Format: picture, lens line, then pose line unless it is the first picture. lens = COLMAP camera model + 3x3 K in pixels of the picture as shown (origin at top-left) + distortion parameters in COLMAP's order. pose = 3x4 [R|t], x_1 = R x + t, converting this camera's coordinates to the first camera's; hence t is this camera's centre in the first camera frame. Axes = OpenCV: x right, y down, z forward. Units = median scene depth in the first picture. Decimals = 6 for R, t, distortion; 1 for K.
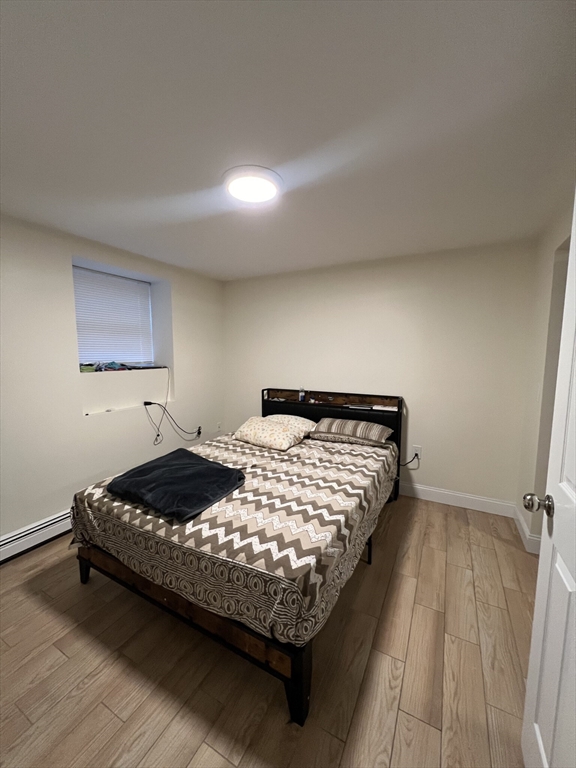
lens RADIAL K [[306.4, 0, 286.3], [0, 306.4, 383.1], [0, 0, 1]] dist [-0.002336, 0.000664]
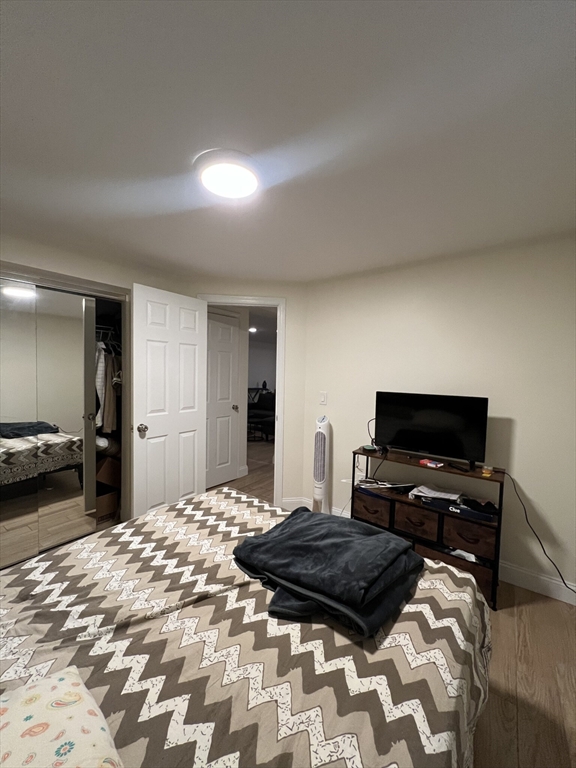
lens RADIAL K [[306.4, 0, 286.3], [0, 306.4, 383.1], [0, 0, 1]] dist [-0.002336, 0.000664]
pose [[-0.990923, -0.020721, 0.132825, -0.274789], [-0.002746, 0.990962, 0.134113, -0.129121], [-0.134404, 0.132531, -0.982024, 1.318946]]
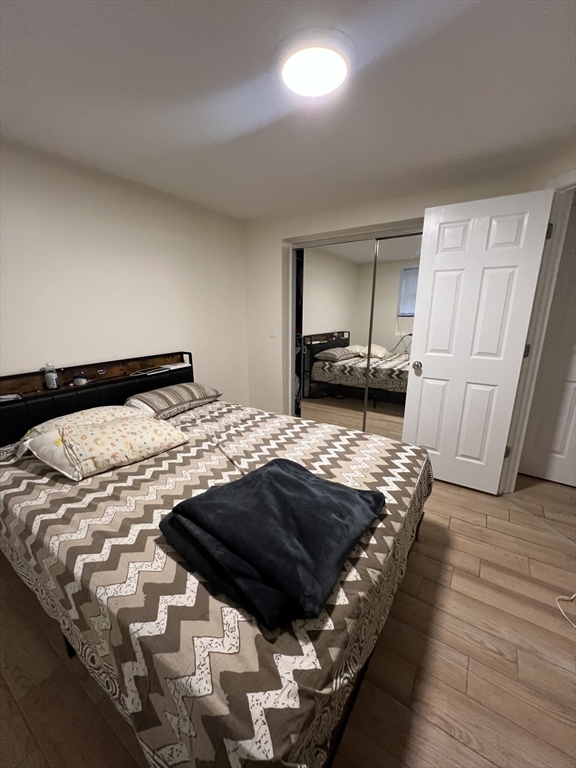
lens RADIAL K [[306.4, 0, 286.3], [0, 306.4, 383.1], [0, 0, 1]] dist [-0.002336, 0.000664]
pose [[0.086474, -0.234857, 0.968176, -0.698913], [0.099404, 0.969001, 0.226179, -0.056890], [-0.991283, 0.076682, 0.107139, 0.725362]]
